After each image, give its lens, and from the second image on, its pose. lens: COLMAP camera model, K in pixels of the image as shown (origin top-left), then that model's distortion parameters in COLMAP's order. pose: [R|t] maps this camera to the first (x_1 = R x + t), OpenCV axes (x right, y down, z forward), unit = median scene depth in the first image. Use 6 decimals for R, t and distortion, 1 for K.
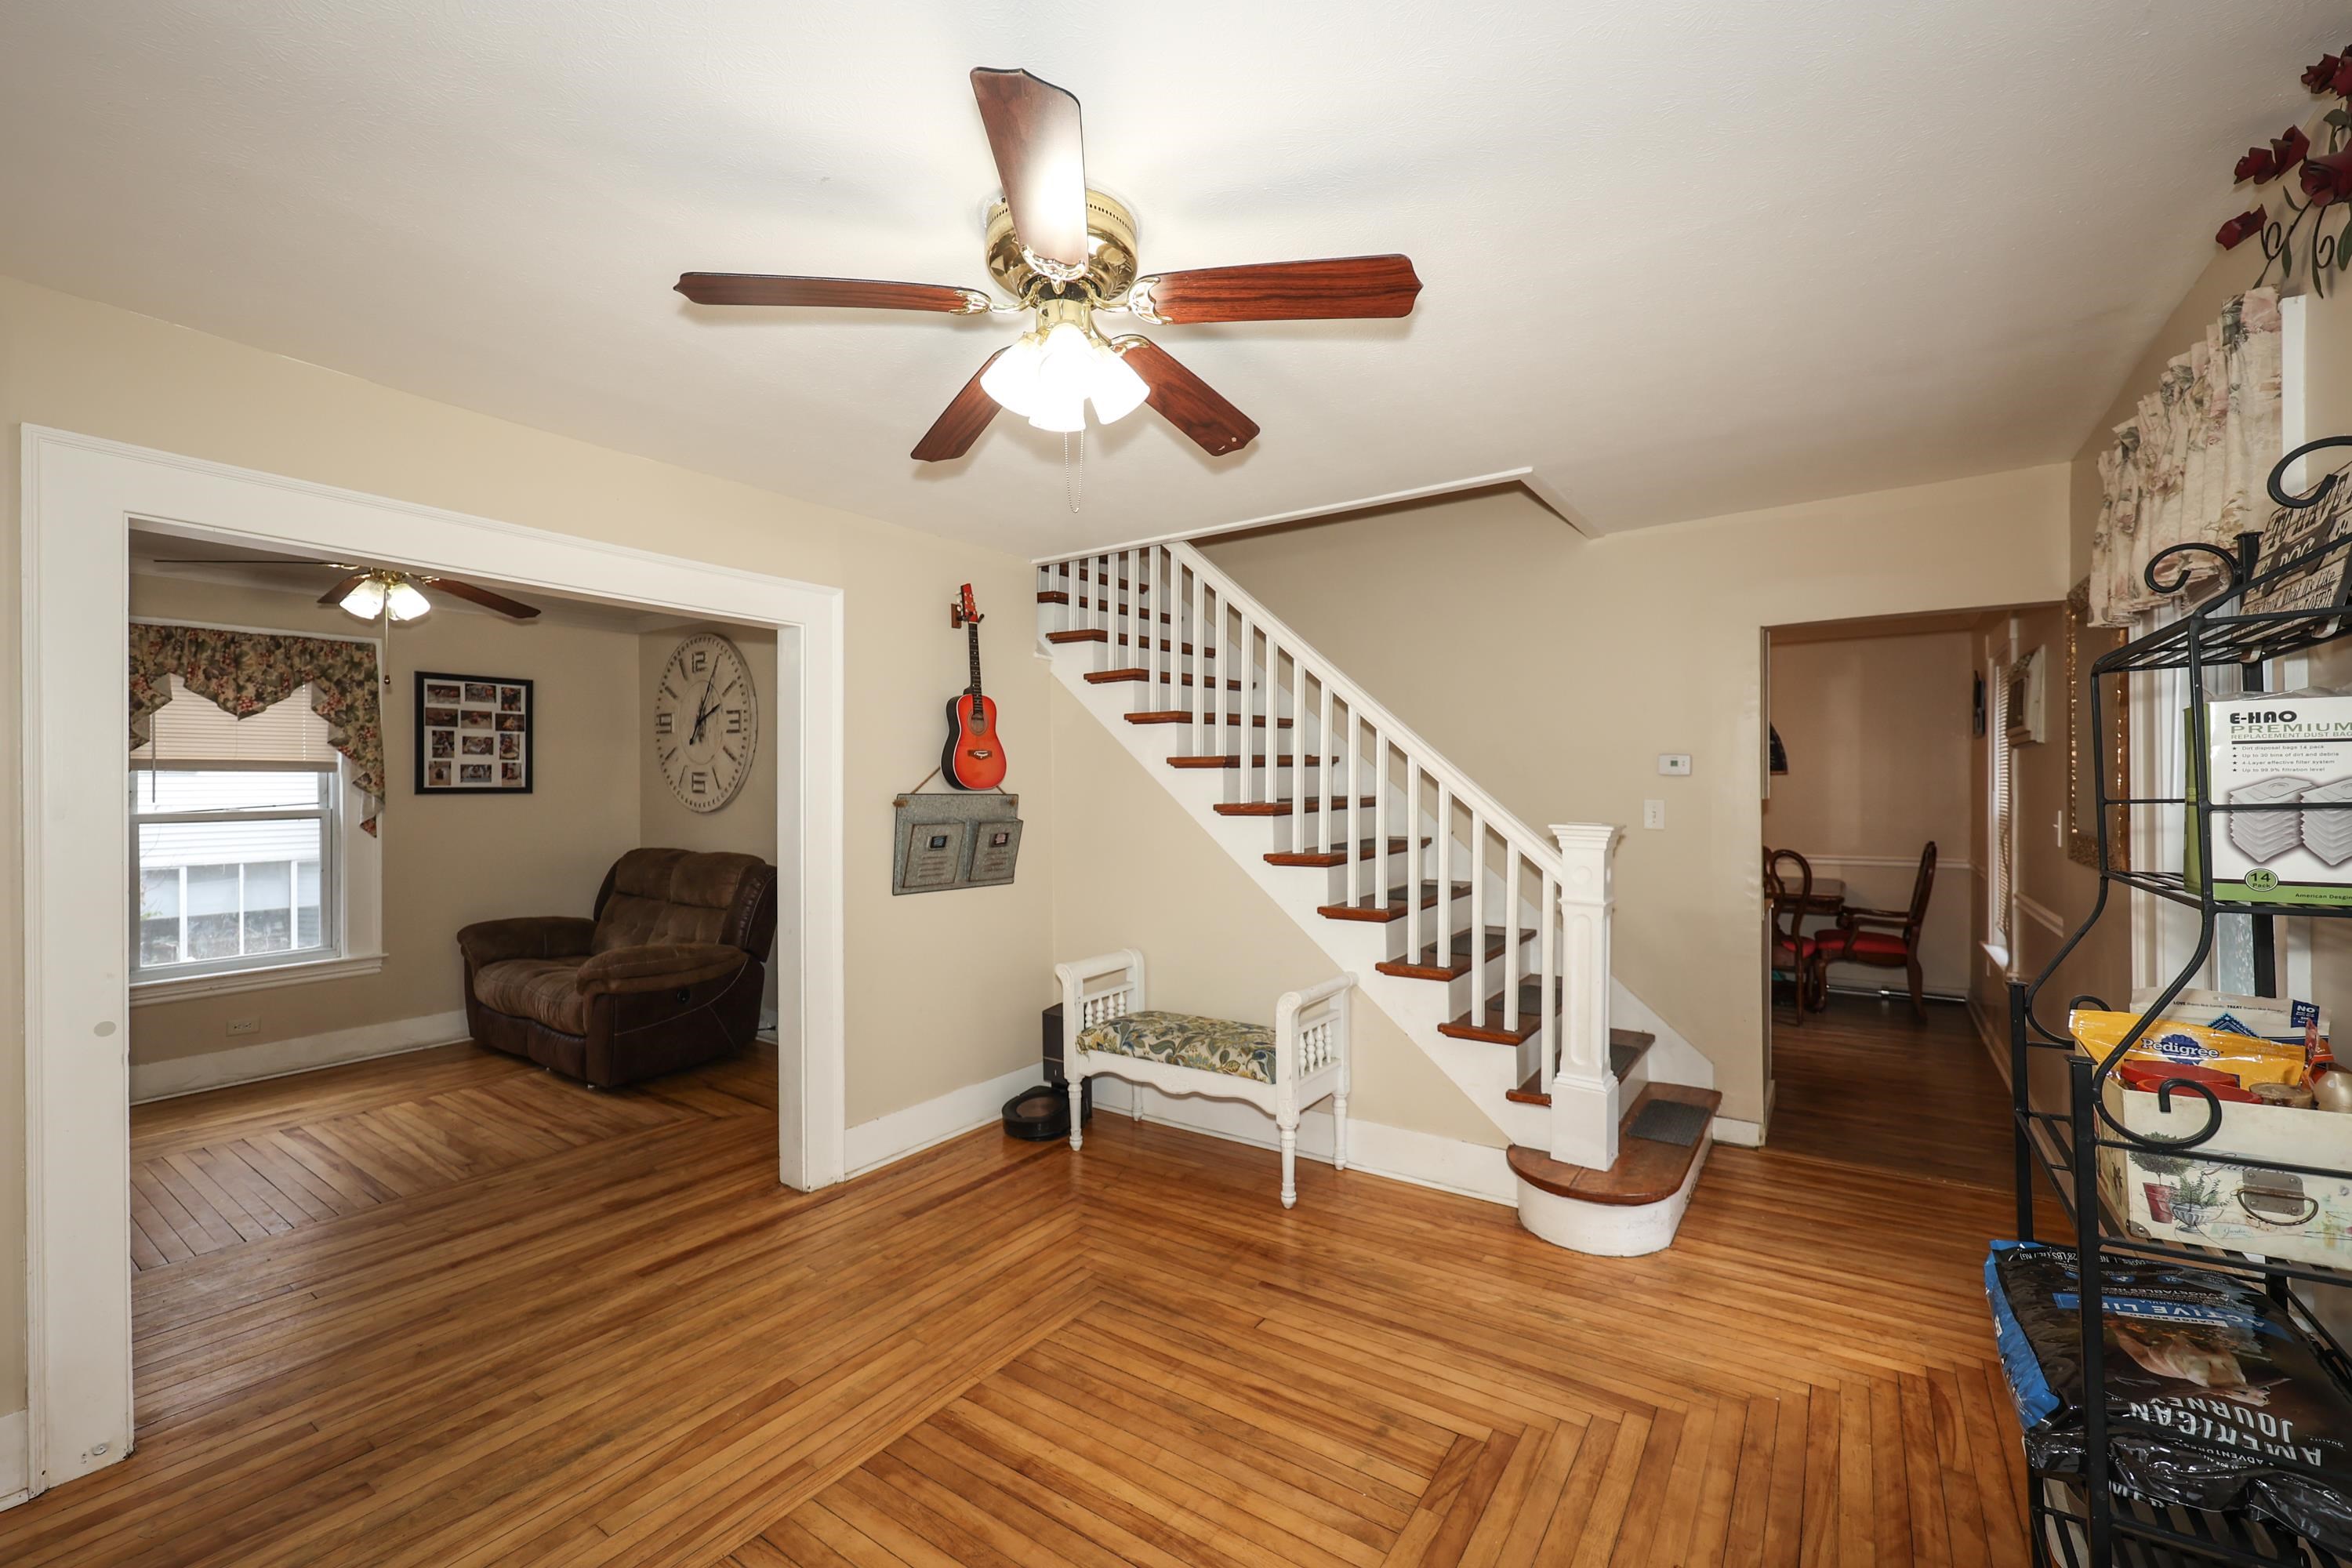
lens RADIAL K [[954.1, 0, 1174.2], [0, 954.1, 785.3], [0, 0, 1]] dist [0.001243, 0.000616]
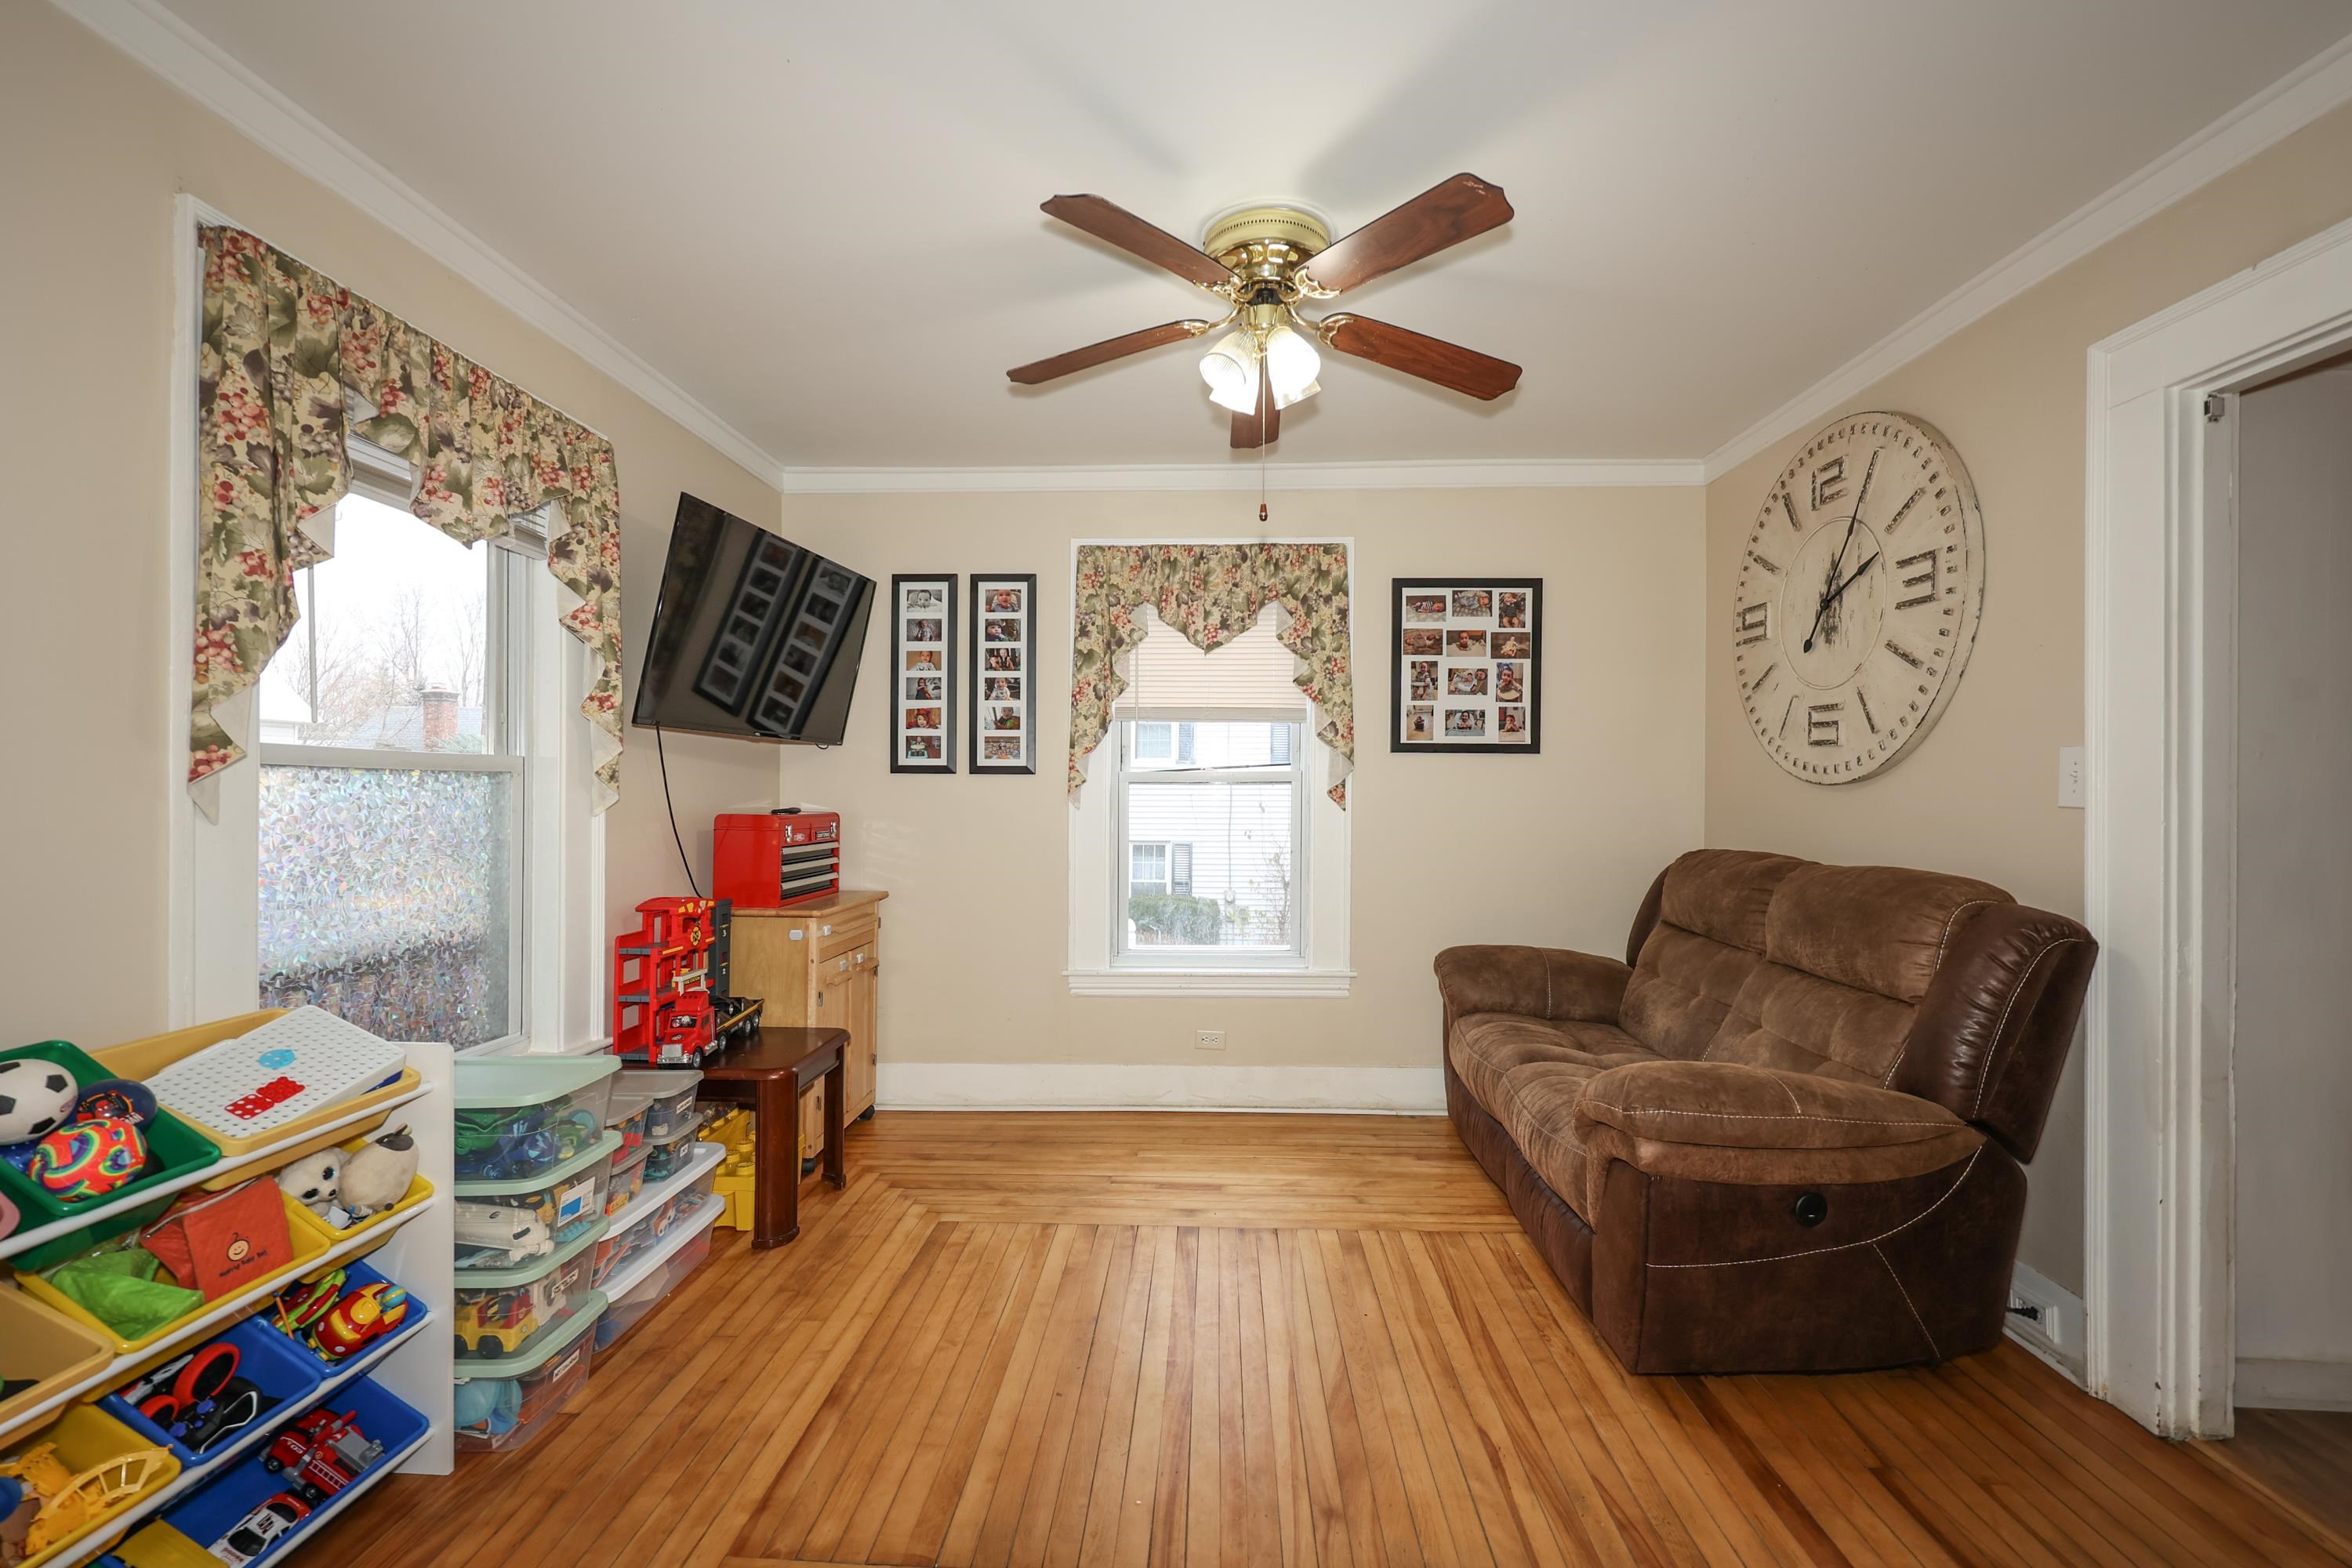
lens RADIAL K [[954.1, 0, 1179.6], [0, 954.1, 790.5], [0, 0, 1]] dist [0.001243, 0.000616]
pose [[0.532571, 0.008033, -0.846347, -0.289786], [-0.009699, 0.999947, 0.003388, 0.038027], [0.846330, 0.006404, 0.532621, 0.510050]]
